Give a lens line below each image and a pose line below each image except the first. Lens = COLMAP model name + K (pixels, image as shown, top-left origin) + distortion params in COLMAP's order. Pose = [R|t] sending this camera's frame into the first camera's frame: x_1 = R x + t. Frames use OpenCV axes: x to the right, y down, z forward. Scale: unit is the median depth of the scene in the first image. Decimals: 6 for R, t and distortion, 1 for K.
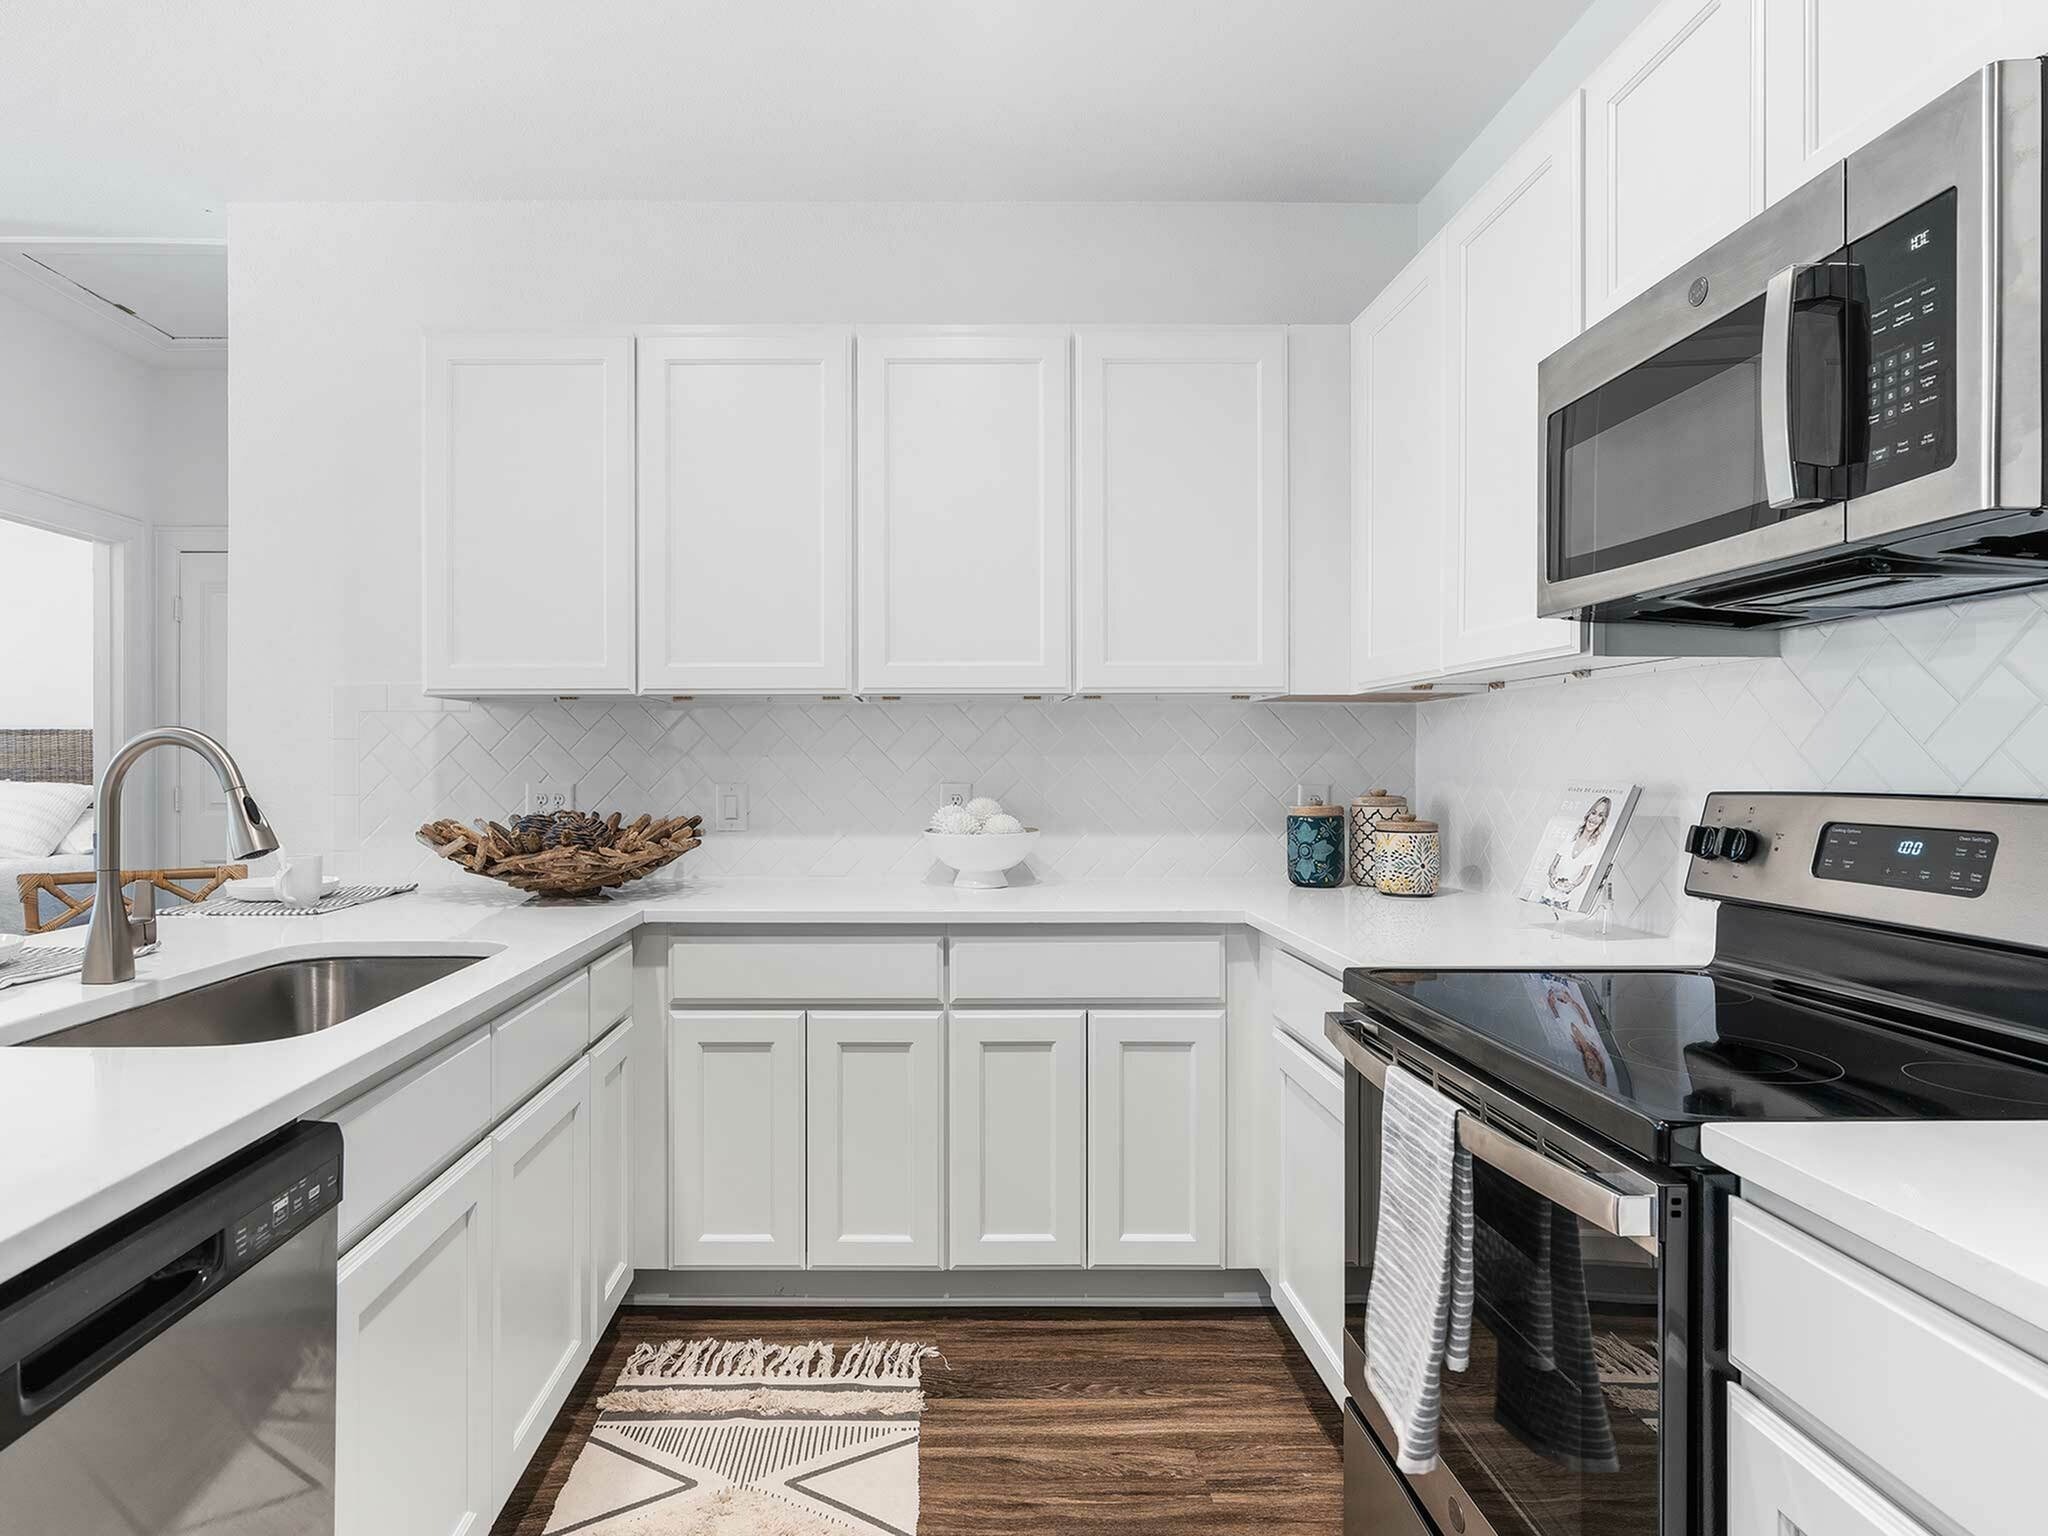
lens RADIAL K [[1174.3, 0, 1018.9], [0, 1174.3, 766.5], [0, 0, 1]] dist [0.005546, 0.001097]
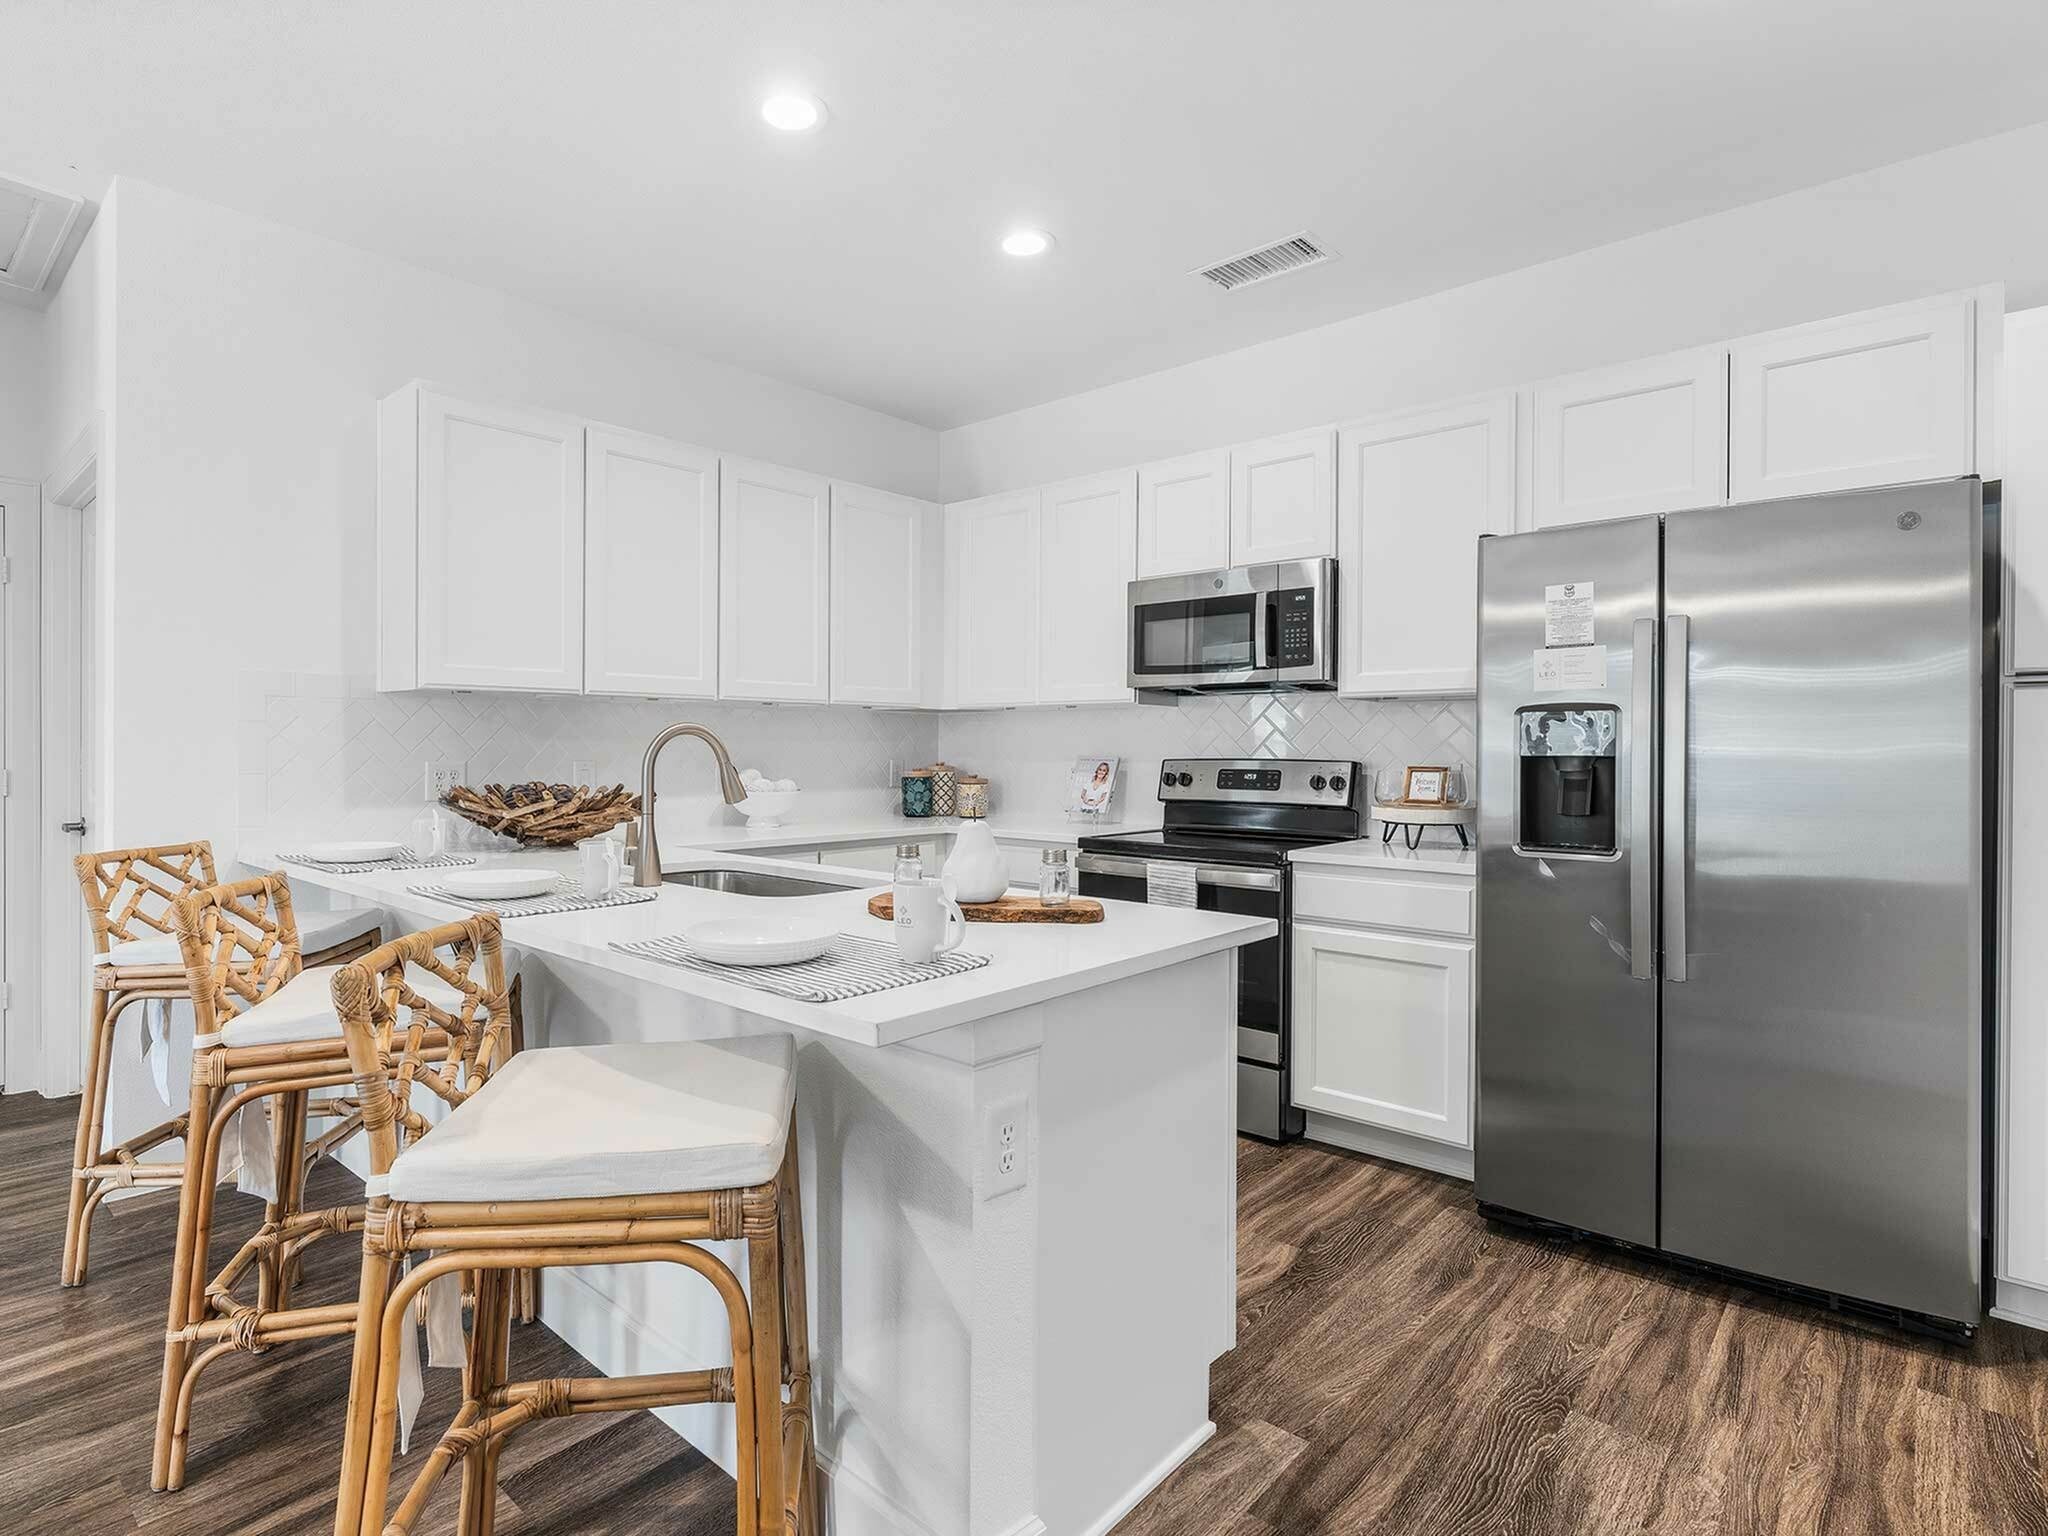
lens RADIAL K [[1080.5, 0, 1024.1], [0, 1080.5, 759.5], [0, 0, 1]] dist [-0.001478, -0.000023]
pose [[0.682458, -0.003336, 0.730918, -1.151584], [-0.002083, 0.999977, 0.006509, 0.006526], [-0.730922, -0.005965, 0.682435, -0.314823]]
